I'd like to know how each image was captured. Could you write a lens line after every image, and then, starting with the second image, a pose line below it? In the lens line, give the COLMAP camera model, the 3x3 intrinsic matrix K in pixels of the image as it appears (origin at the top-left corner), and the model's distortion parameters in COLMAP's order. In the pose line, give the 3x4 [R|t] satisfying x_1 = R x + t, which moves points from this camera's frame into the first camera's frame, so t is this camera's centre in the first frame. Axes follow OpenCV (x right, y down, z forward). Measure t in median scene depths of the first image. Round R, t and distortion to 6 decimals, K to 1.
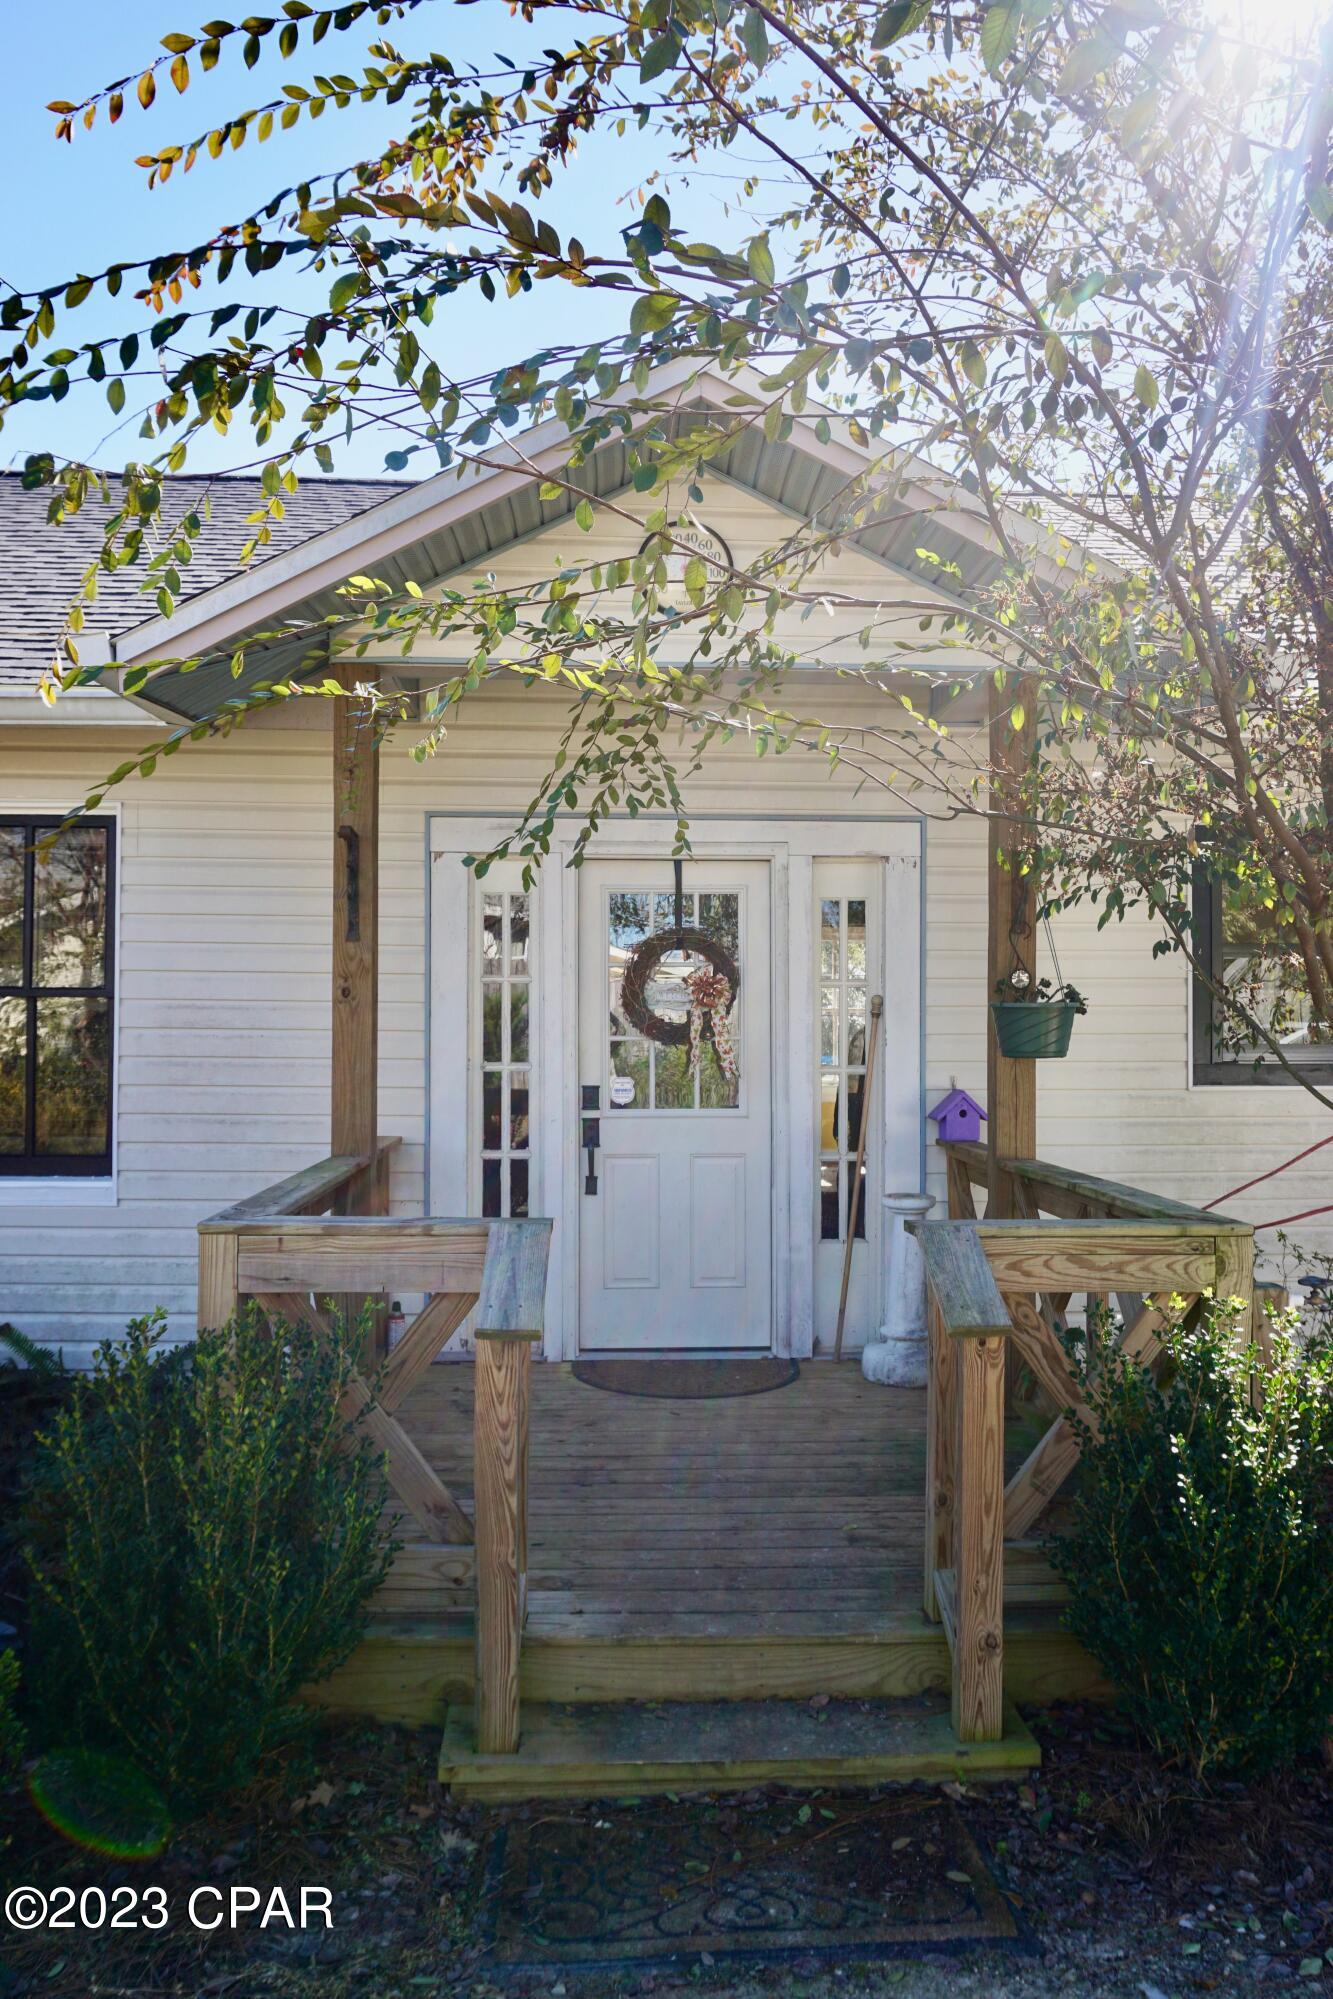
lens RADIAL K [[1516.8, 0, 666.5], [0, 1516.8, 999.5], [0, 0, 1]] dist [-0.035029, 0.002950]
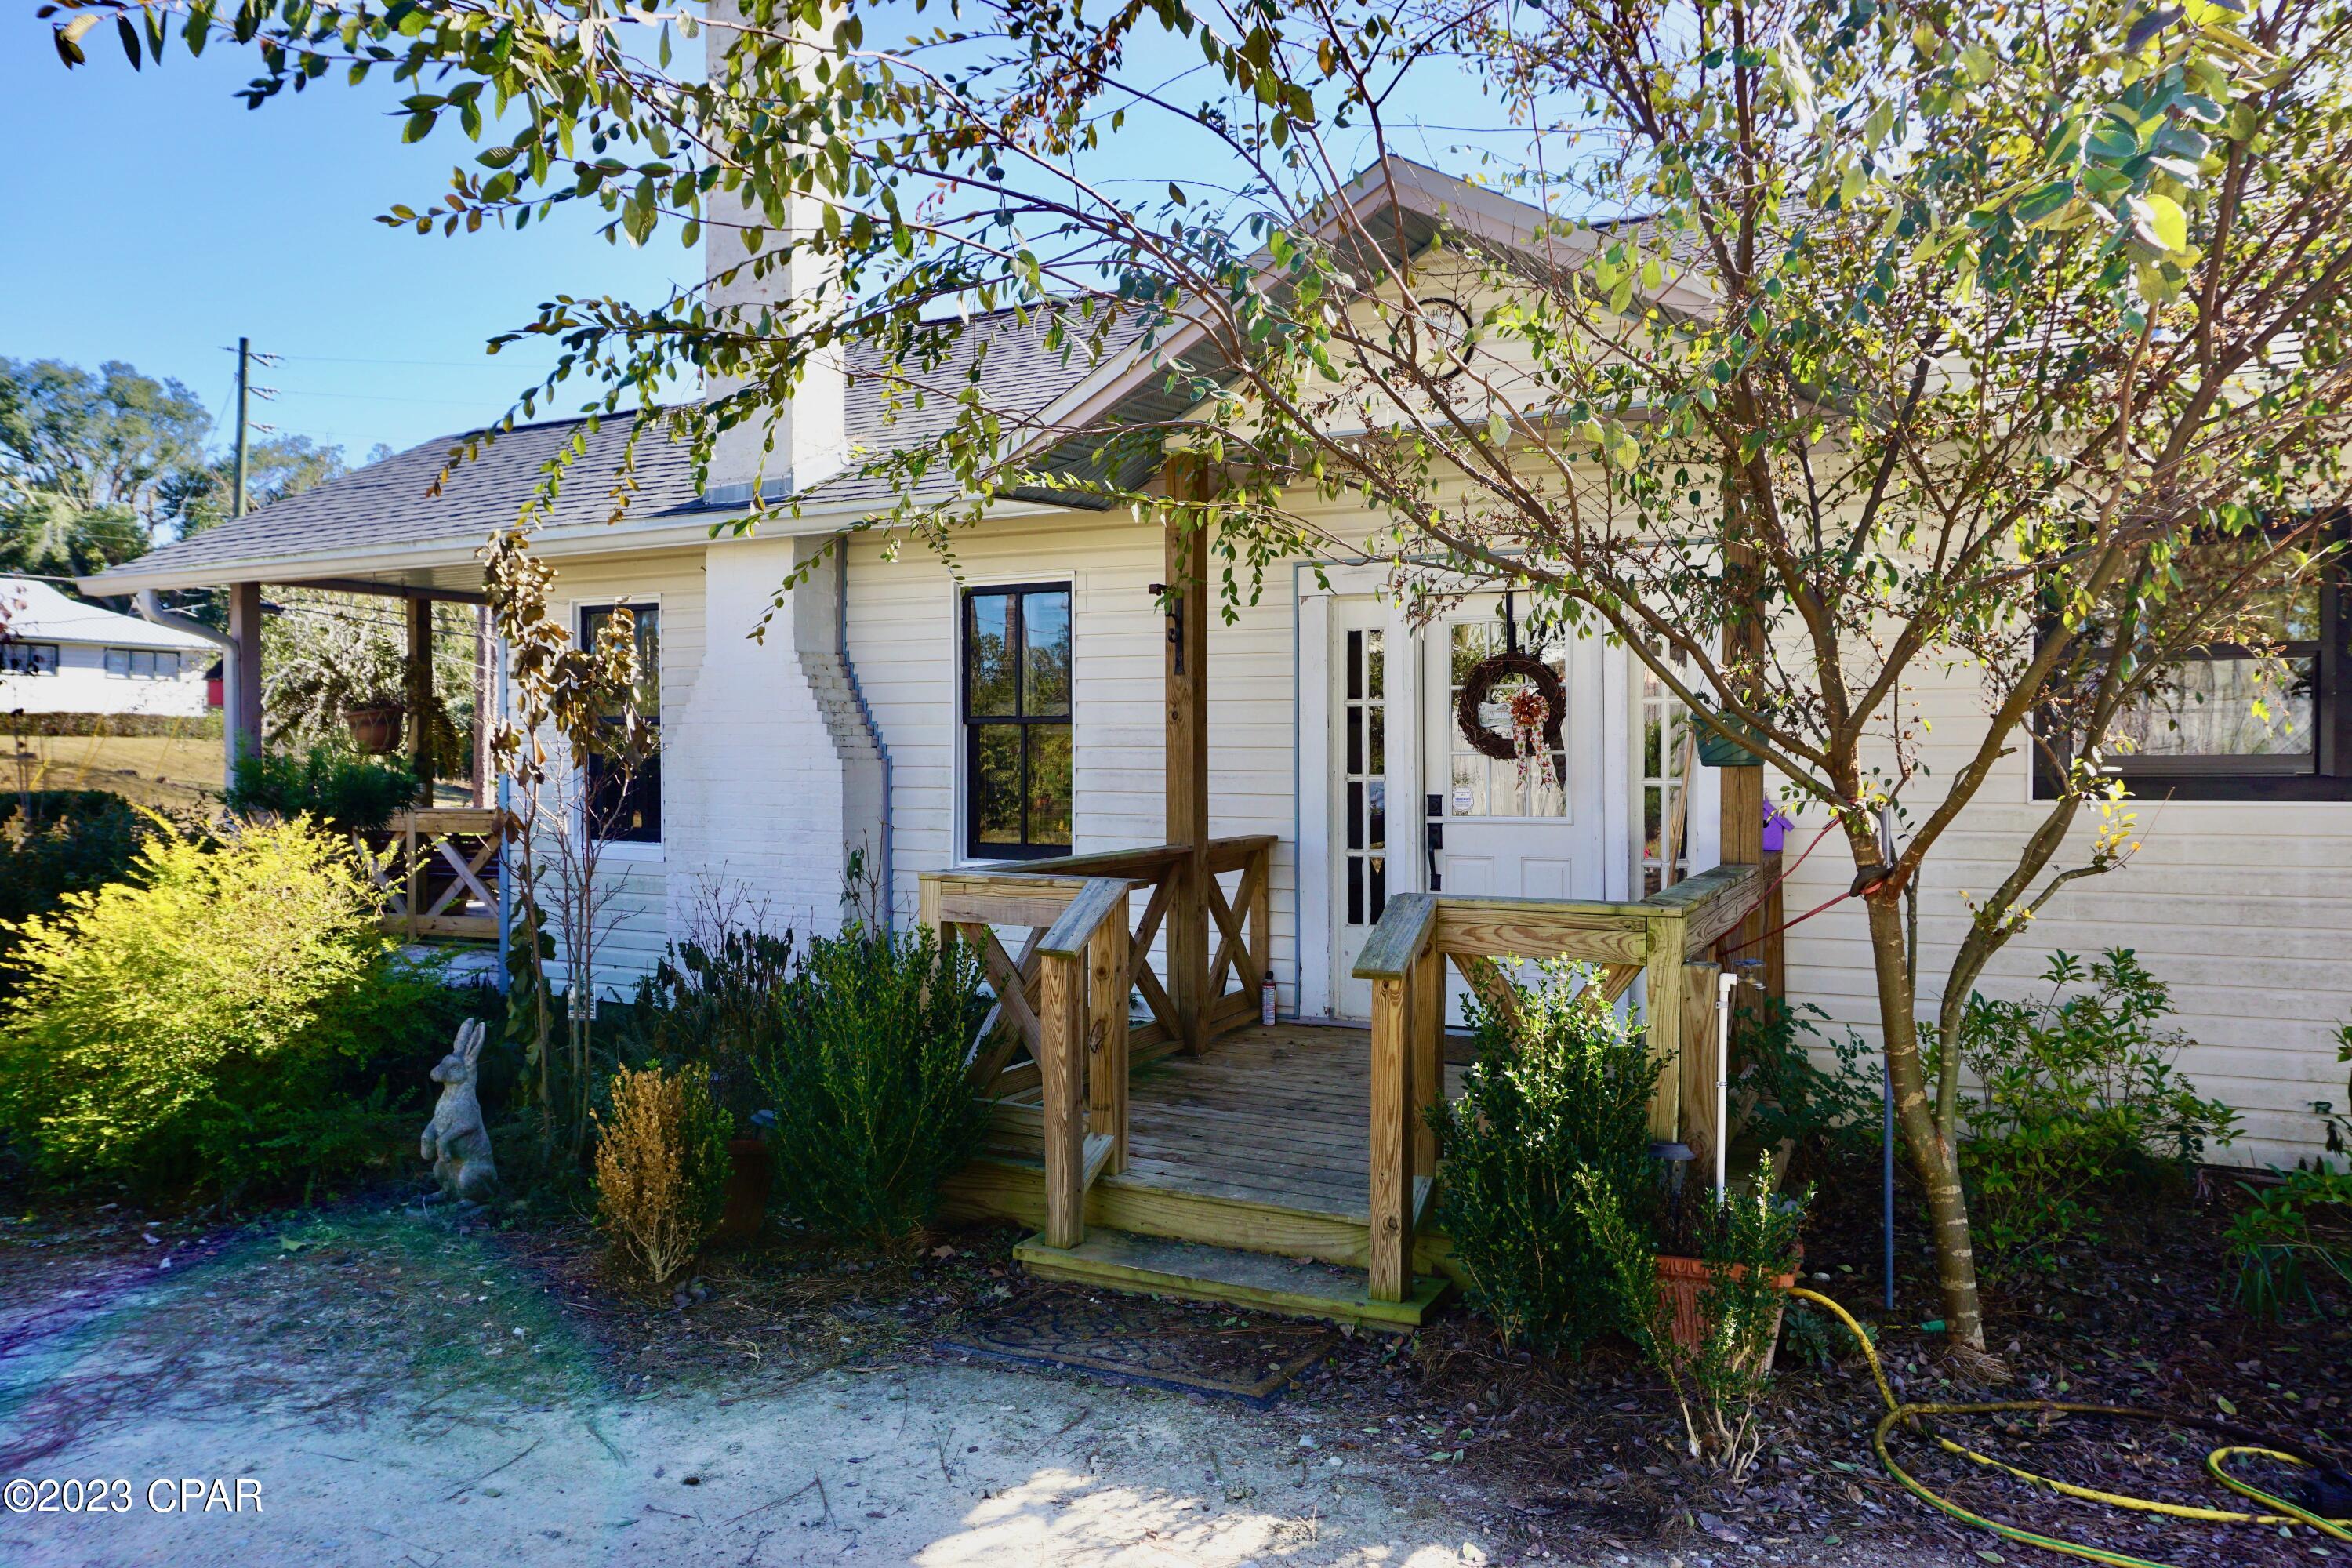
lens RADIAL K [[1524.2, 0, 1176.0], [0, 1524.2, 784.0], [0, 0, 1]] dist [-0.070121, 0.031557]
pose [[0.872791, 0.004098, -0.488078, 0.631171], [0.013490, 0.999380, 0.032515, 0.017262], [0.487908, -0.034963, 0.872194, -0.162811]]
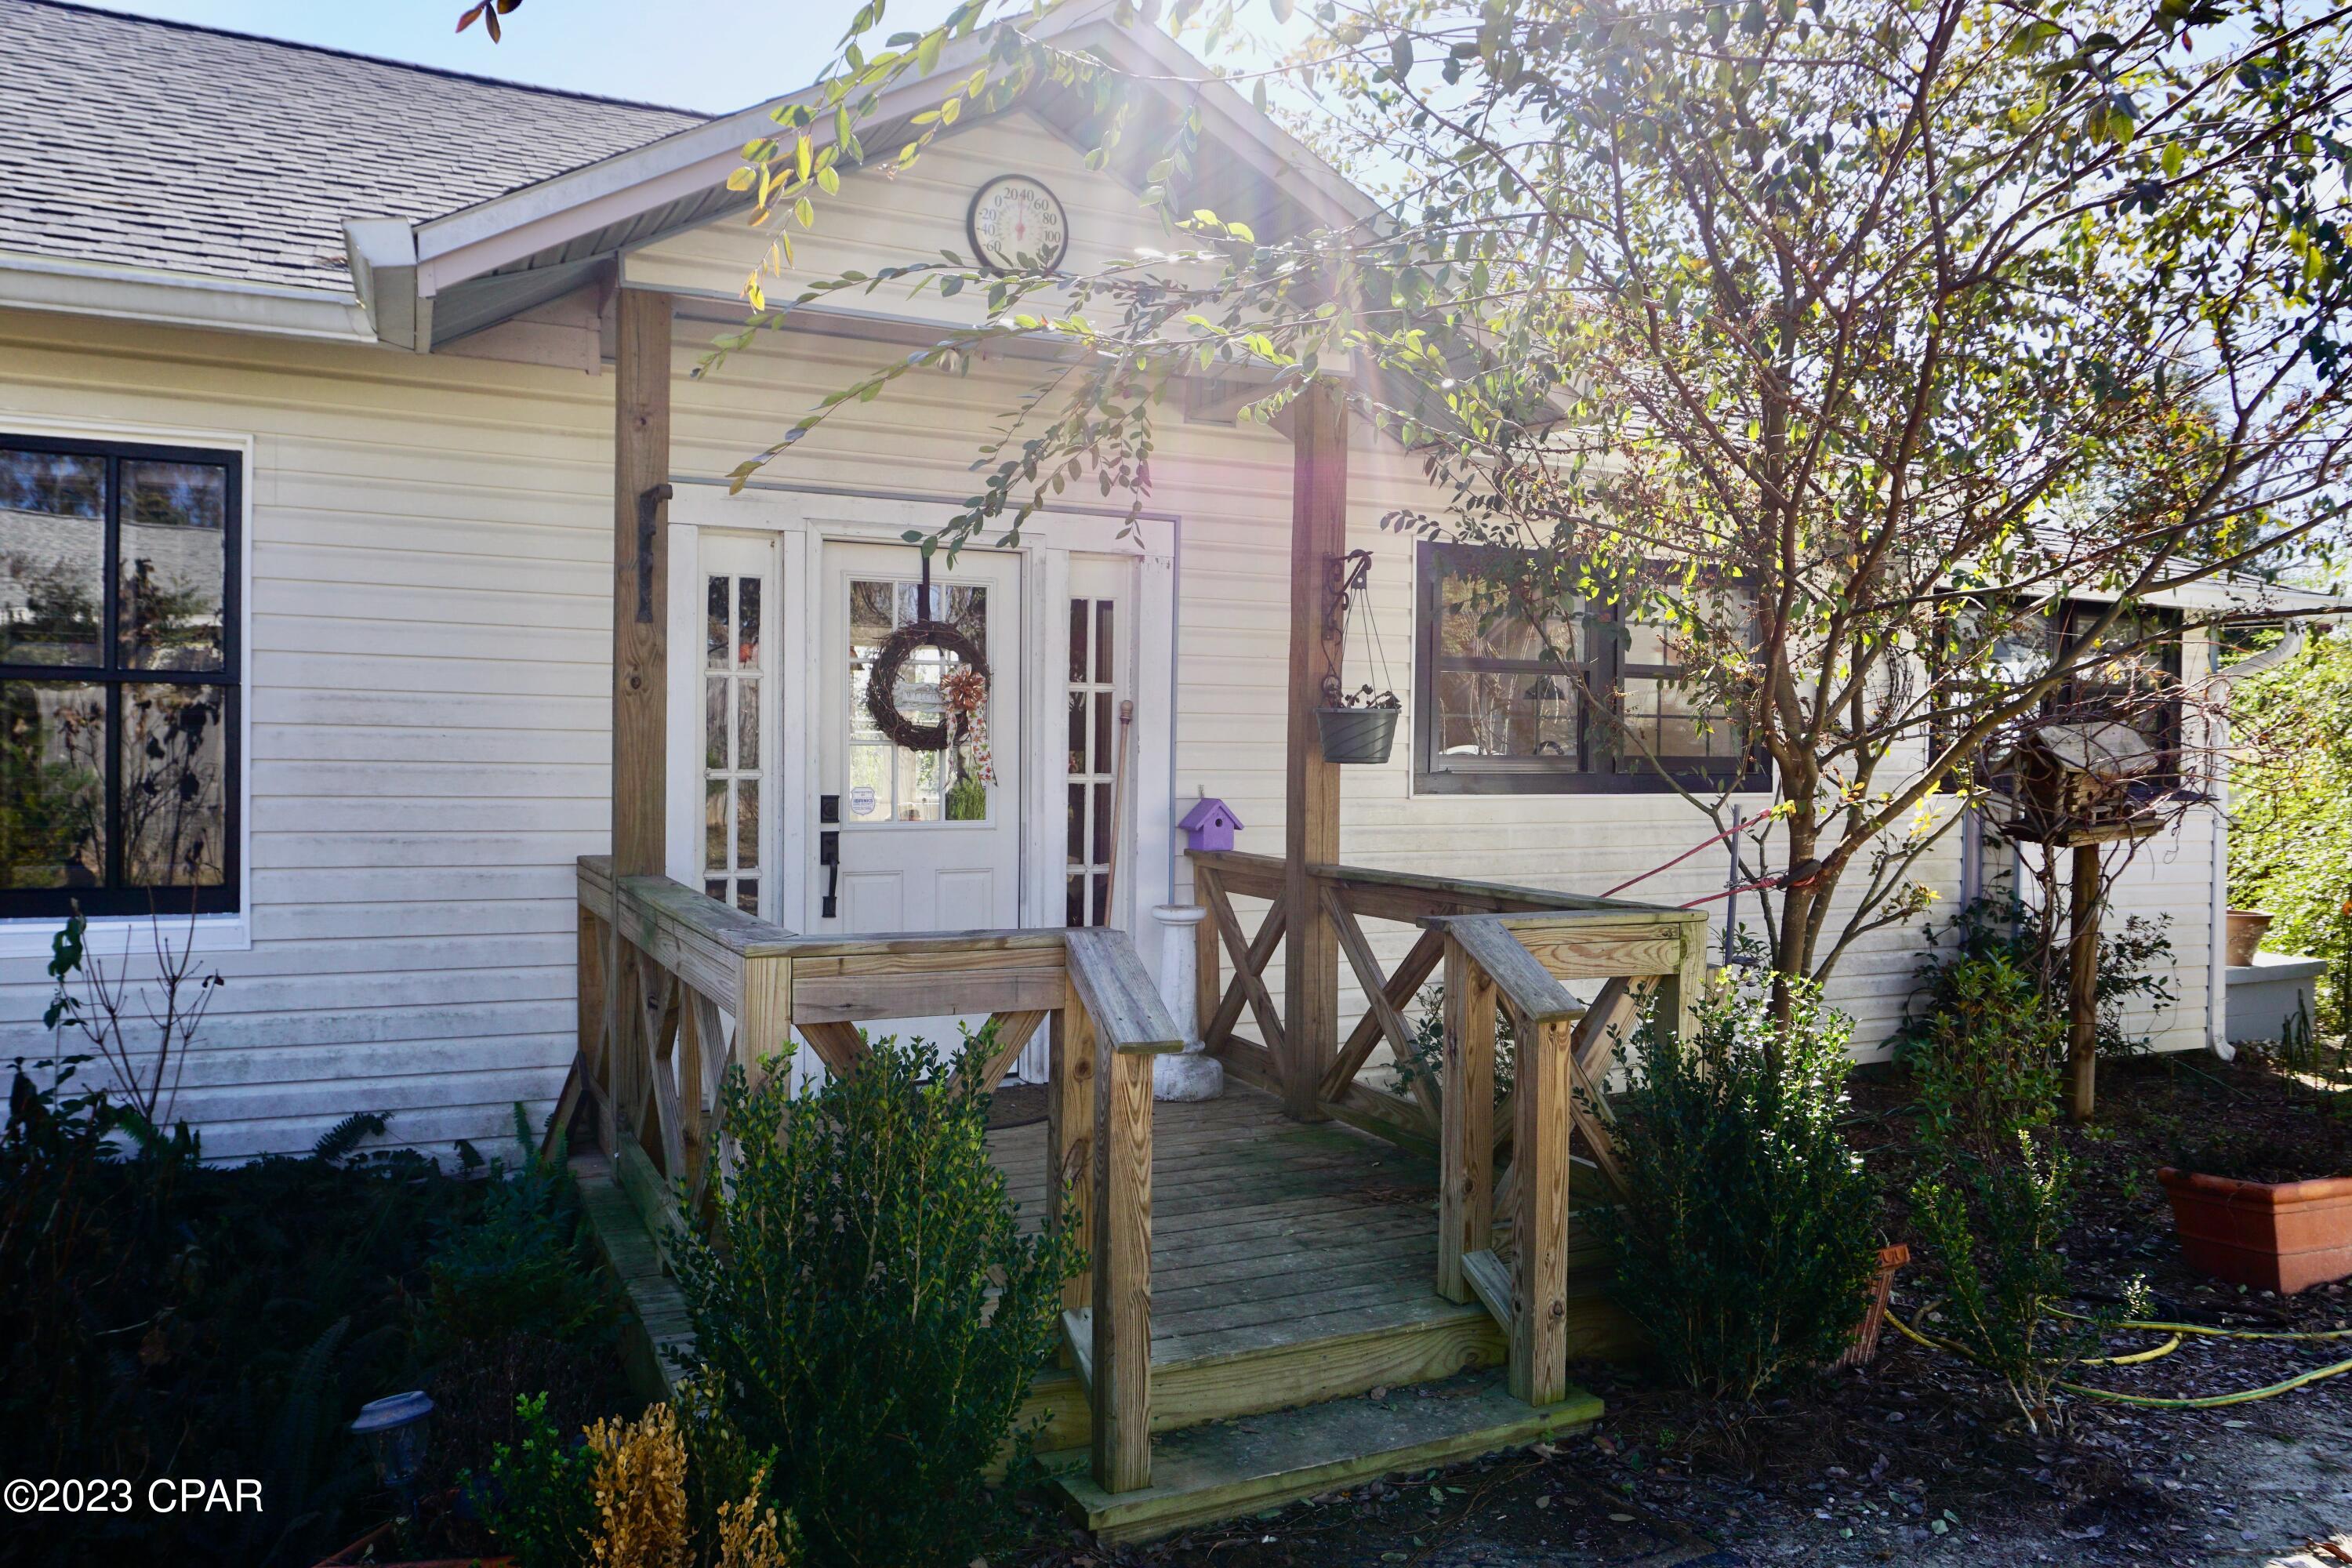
lens RADIAL K [[1639.1, 0, 1176.0], [0, 1639.1, 784.0], [0, 0, 1]] dist [-0.047864, 0.008710]
pose [[0.919877, -0.000168, 0.392208, -0.449701], [-0.015966, 0.999155, 0.037873, 0.019240], [-0.391883, -0.041101, 0.919097, 0.068452]]
